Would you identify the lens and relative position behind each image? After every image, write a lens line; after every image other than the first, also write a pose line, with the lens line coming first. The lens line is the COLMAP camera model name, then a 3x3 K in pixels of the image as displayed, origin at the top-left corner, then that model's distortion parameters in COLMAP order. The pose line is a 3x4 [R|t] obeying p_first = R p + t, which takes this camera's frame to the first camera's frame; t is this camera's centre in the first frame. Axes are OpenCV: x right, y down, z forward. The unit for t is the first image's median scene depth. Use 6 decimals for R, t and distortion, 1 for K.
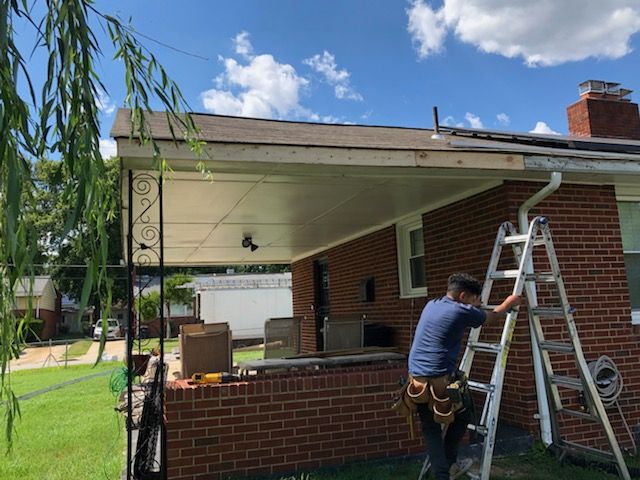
lens RADIAL K [[561.5, 0, 320.0], [0, 561.5, 244.7], [0, 0, 1]] dist [0.045604, -0.003247]
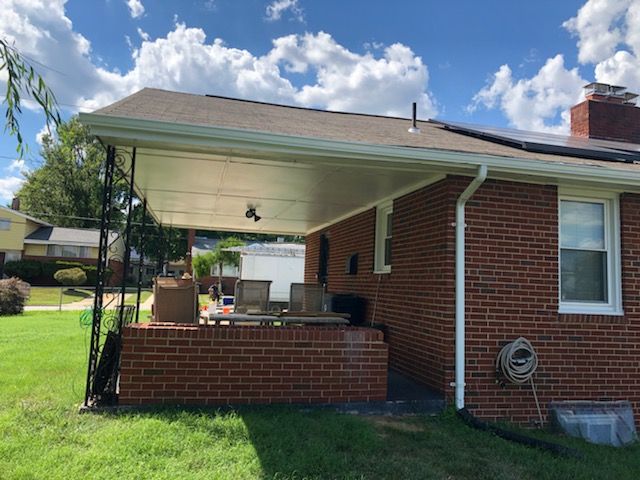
lens RADIAL K [[528.0, 0, 320.0], [0, 528.0, 240.0], [0, 0, 1]] dist [0.117638, -0.192844]
pose [[0.991729, 0.080414, -0.100037, 0.180592], [-0.076555, 0.996187, 0.041833, -0.008854], [0.103020, -0.033828, 0.994104, -0.074013]]
